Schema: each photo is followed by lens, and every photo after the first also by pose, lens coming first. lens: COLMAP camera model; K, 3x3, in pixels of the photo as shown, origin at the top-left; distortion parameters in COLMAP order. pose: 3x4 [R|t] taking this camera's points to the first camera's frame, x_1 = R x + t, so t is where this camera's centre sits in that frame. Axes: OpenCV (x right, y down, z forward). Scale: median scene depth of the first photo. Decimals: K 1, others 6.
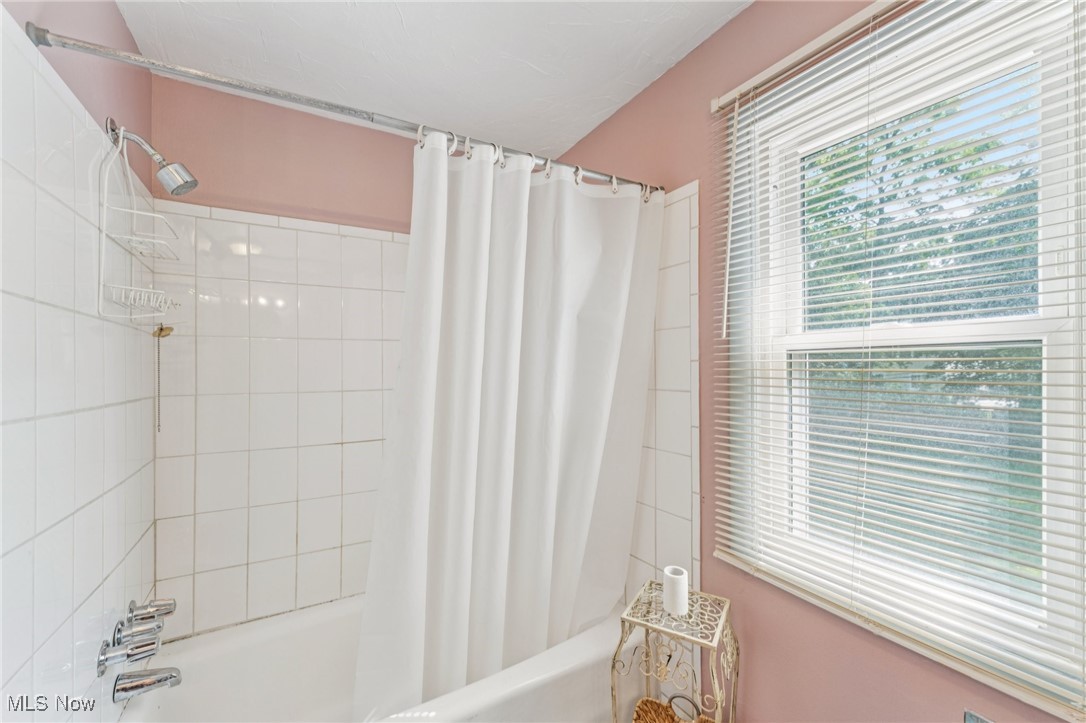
lens RADIAL K [[438.1, 0, 538.7], [0, 438.1, 368.2], [0, 0, 1]] dist [-0.002781, -0.000279]
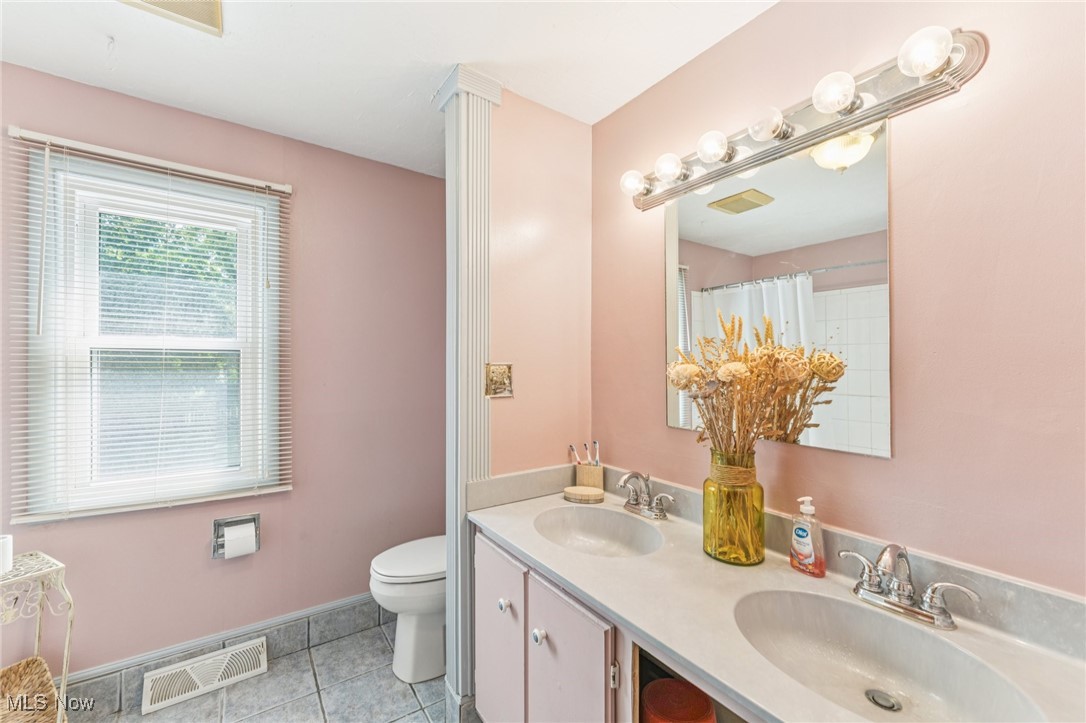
lens RADIAL K [[438.1, 0, 542.6], [0, 438.1, 367.0], [0, 0, 1]] dist [-0.002781, -0.000279]
pose [[-0.109817, 0.005637, 0.993936, -0.973132], [-0.000275, 0.999984, -0.005702, 0.027376], [-0.993952, -0.000900, -0.109814, -0.281010]]
